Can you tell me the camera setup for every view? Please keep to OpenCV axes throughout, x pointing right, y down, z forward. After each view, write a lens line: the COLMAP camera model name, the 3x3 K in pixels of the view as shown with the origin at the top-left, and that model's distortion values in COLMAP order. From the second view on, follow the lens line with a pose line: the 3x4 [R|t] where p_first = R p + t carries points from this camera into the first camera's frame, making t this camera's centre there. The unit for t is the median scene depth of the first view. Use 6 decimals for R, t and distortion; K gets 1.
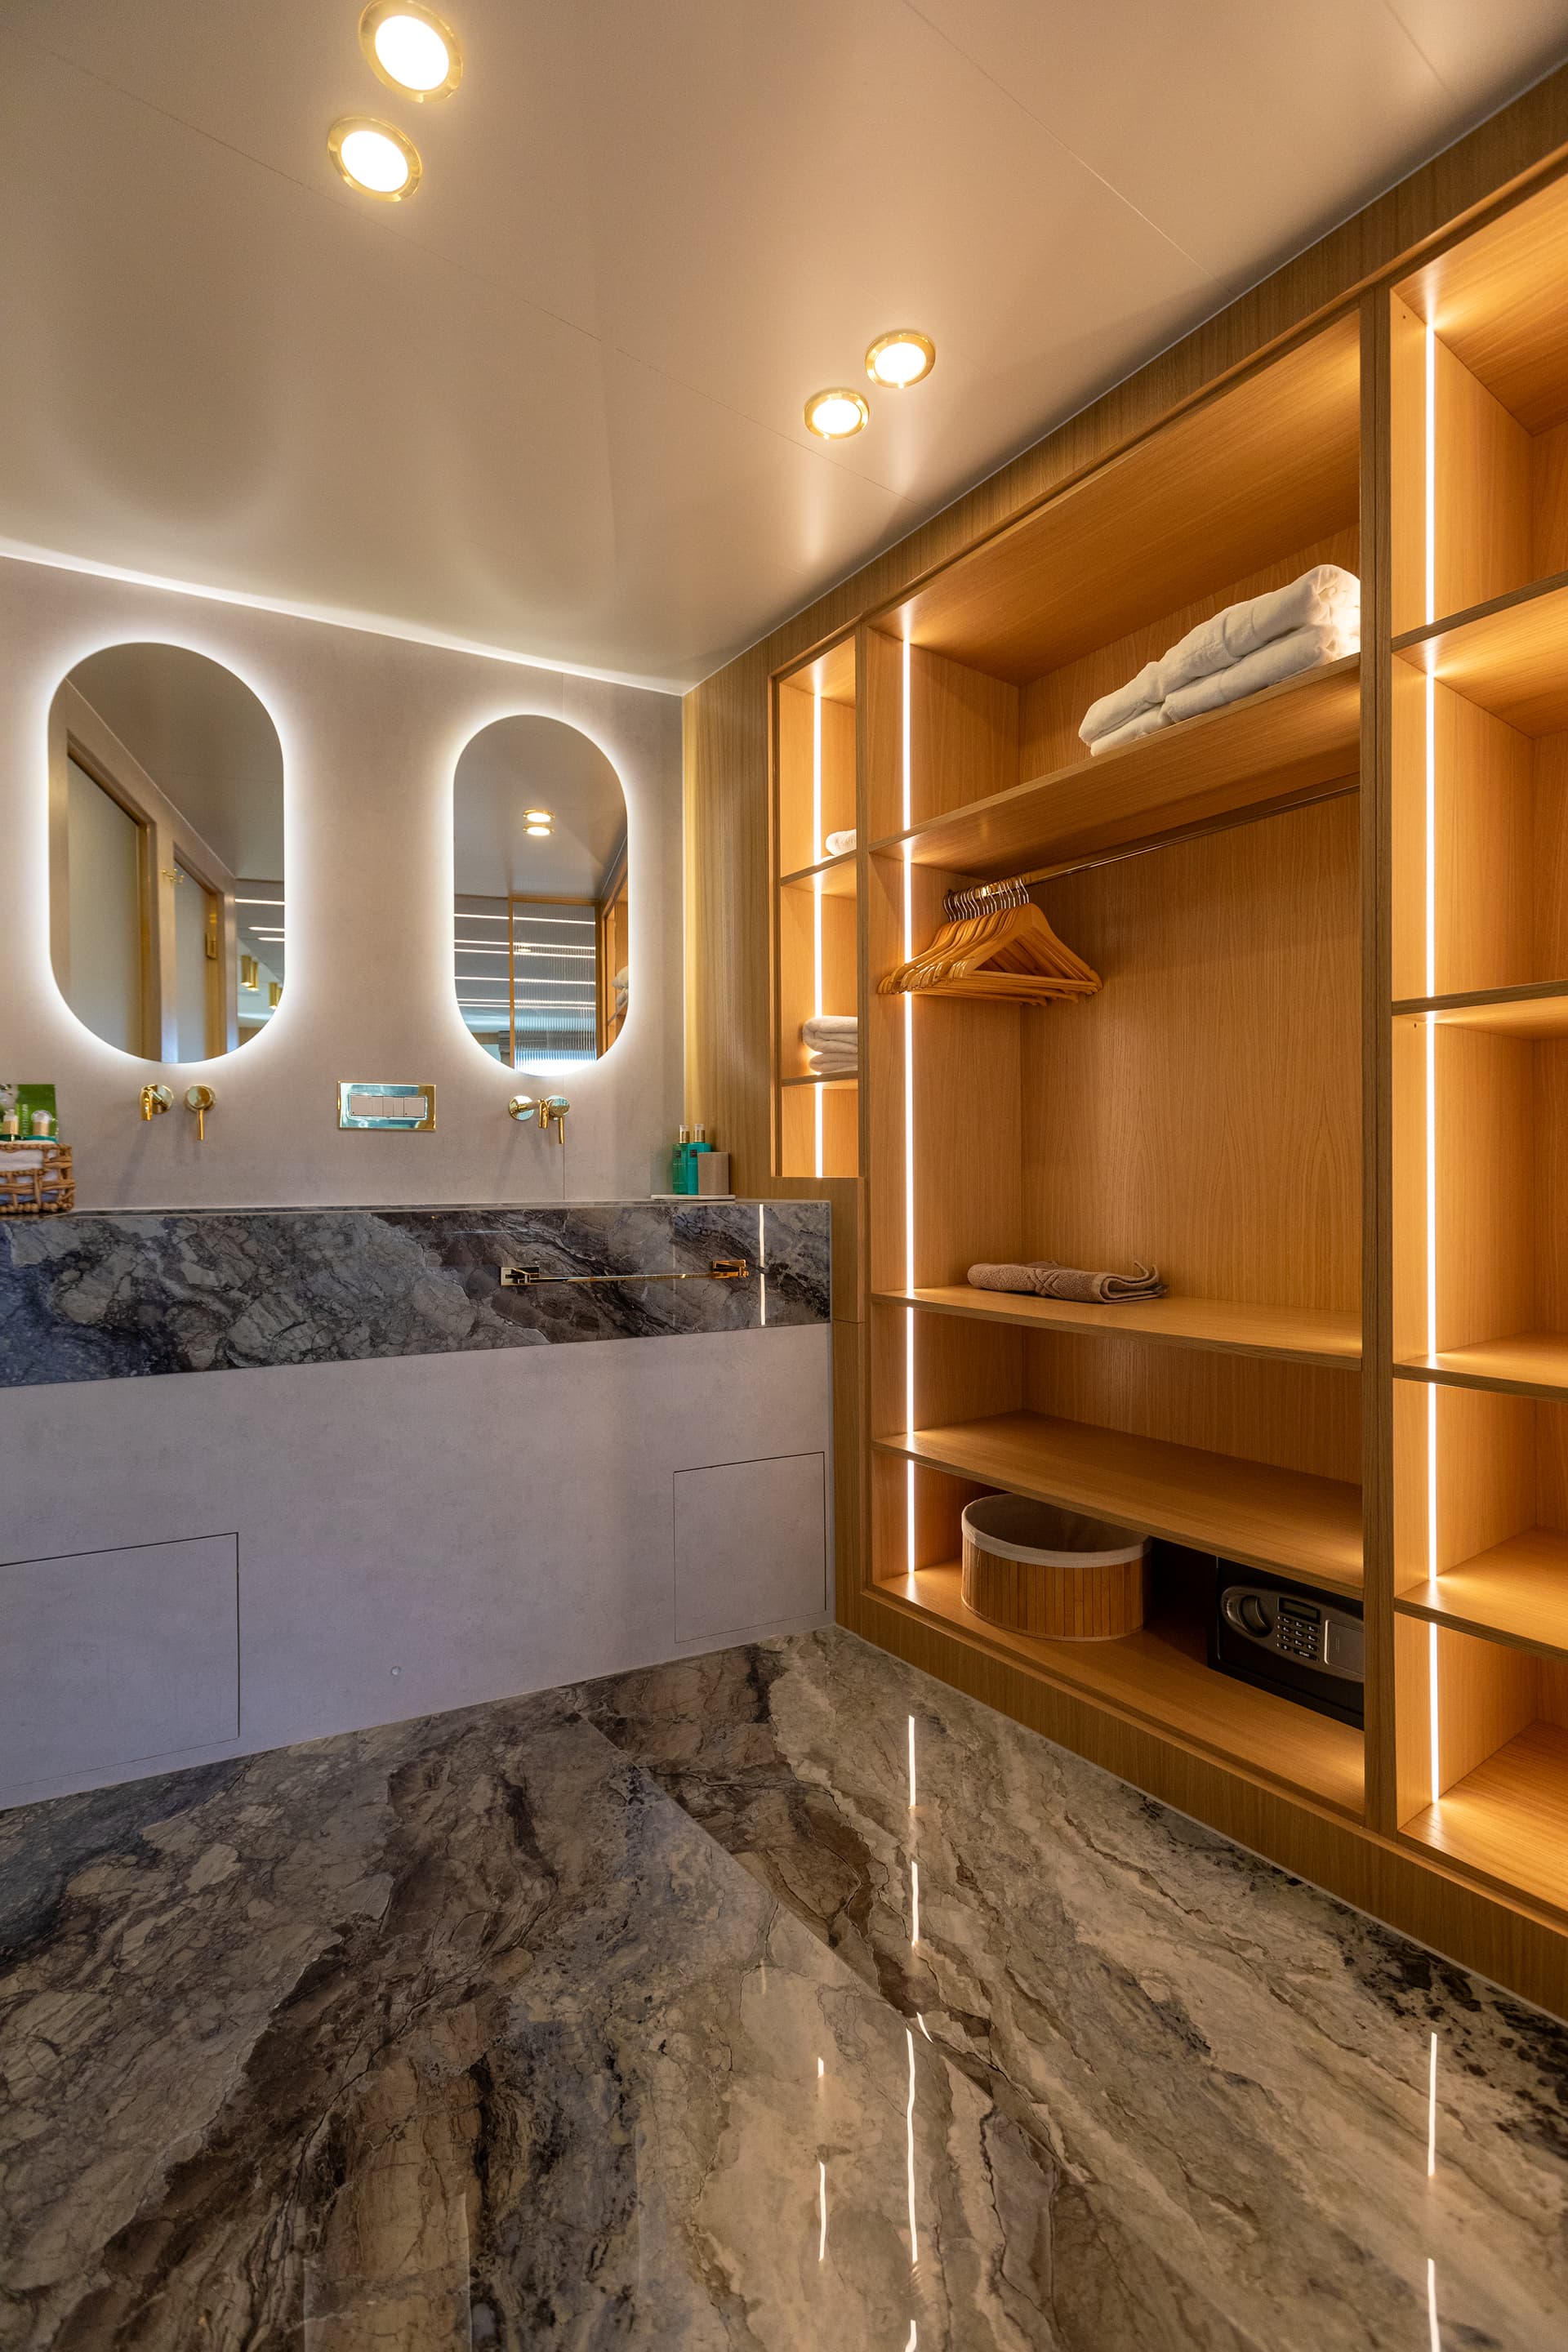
lens RADIAL K [[1075.4, 0, 778.4], [0, 1075.4, 1181.2], [0, 0, 1]] dist [0.004725, 0.000161]
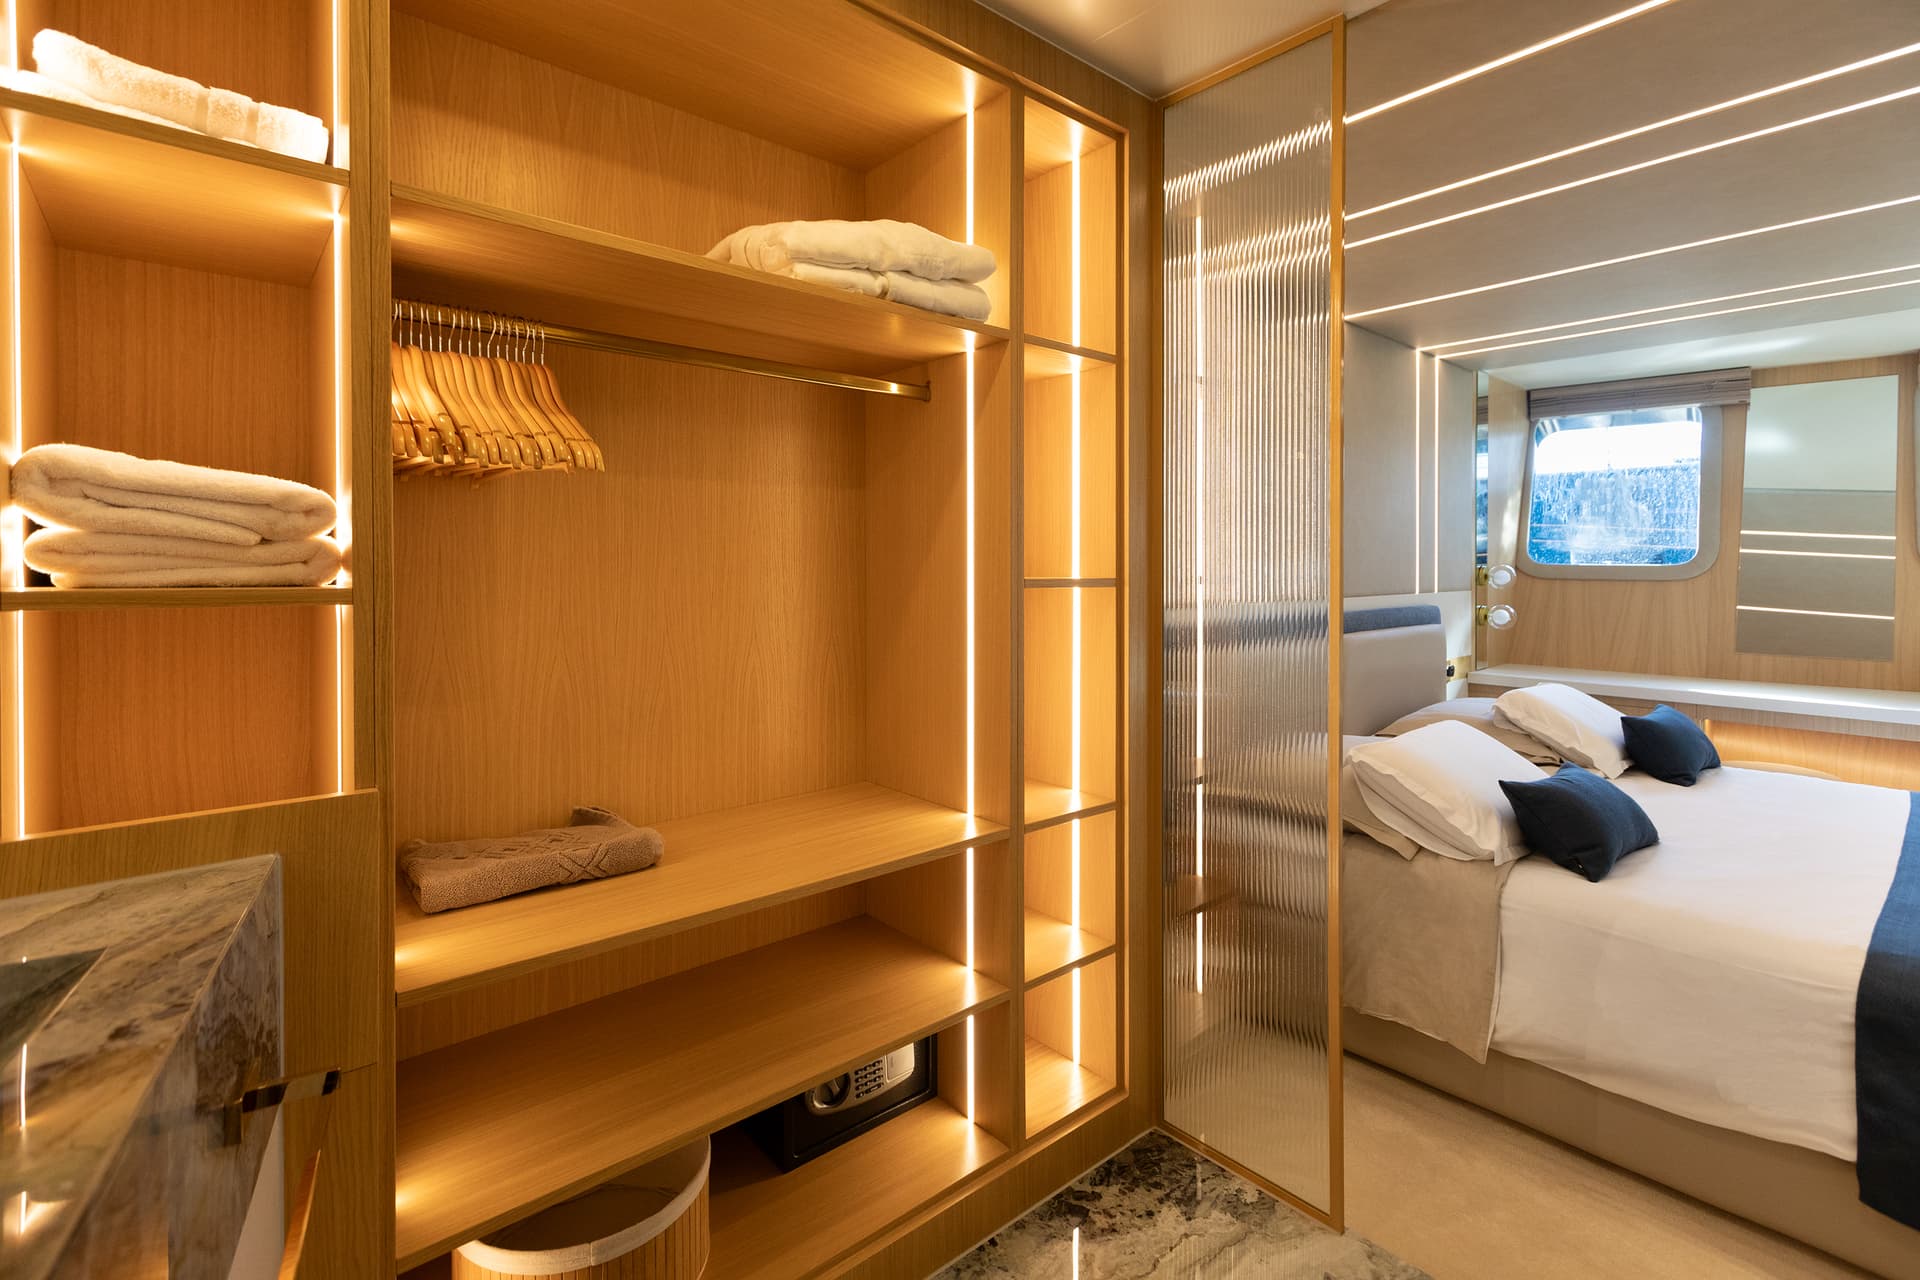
lens RADIAL K [[877.9, 0, 948.6], [0, 877.9, 571.3], [0, 0, 1]] dist [0.004725, 0.000161]
pose [[-0.079958, -0.002695, 0.996795, -0.419784], [0.005681, 0.999979, 0.003160, -0.123480], [-0.996782, 0.005916, -0.079941, 0.814524]]
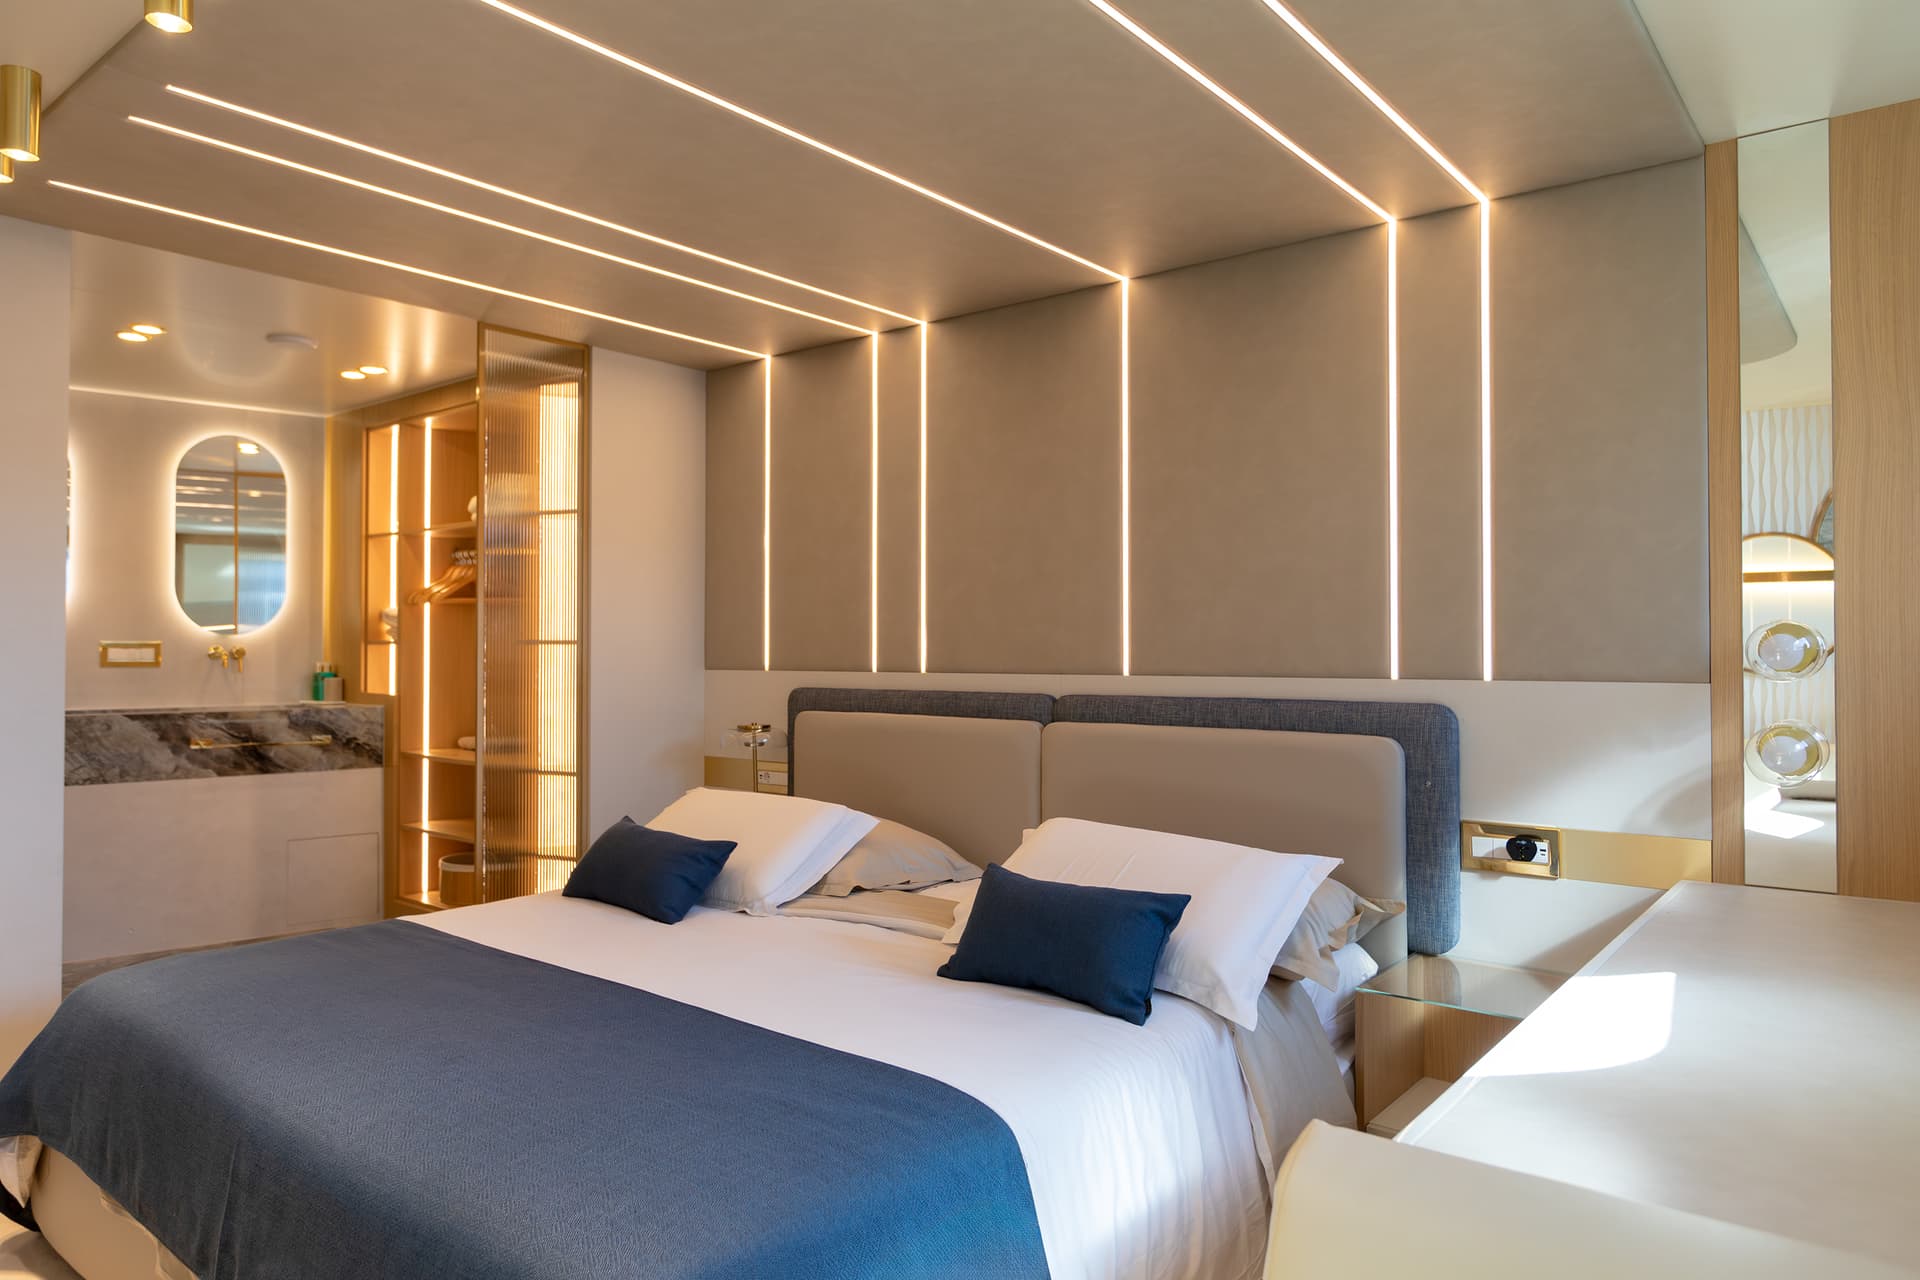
lens RADIAL K [[1223.6, 0, 963.7], [0, 1223.6, 634.4], [0, 0, 1]] dist [0.002818, 0.000165]
pose [[0.968488, 0.009818, 0.248866, 0.570704], [-0.005330, 0.999811, -0.018703, -0.084320], [-0.249003, 0.016787, 0.968357, -1.596373]]
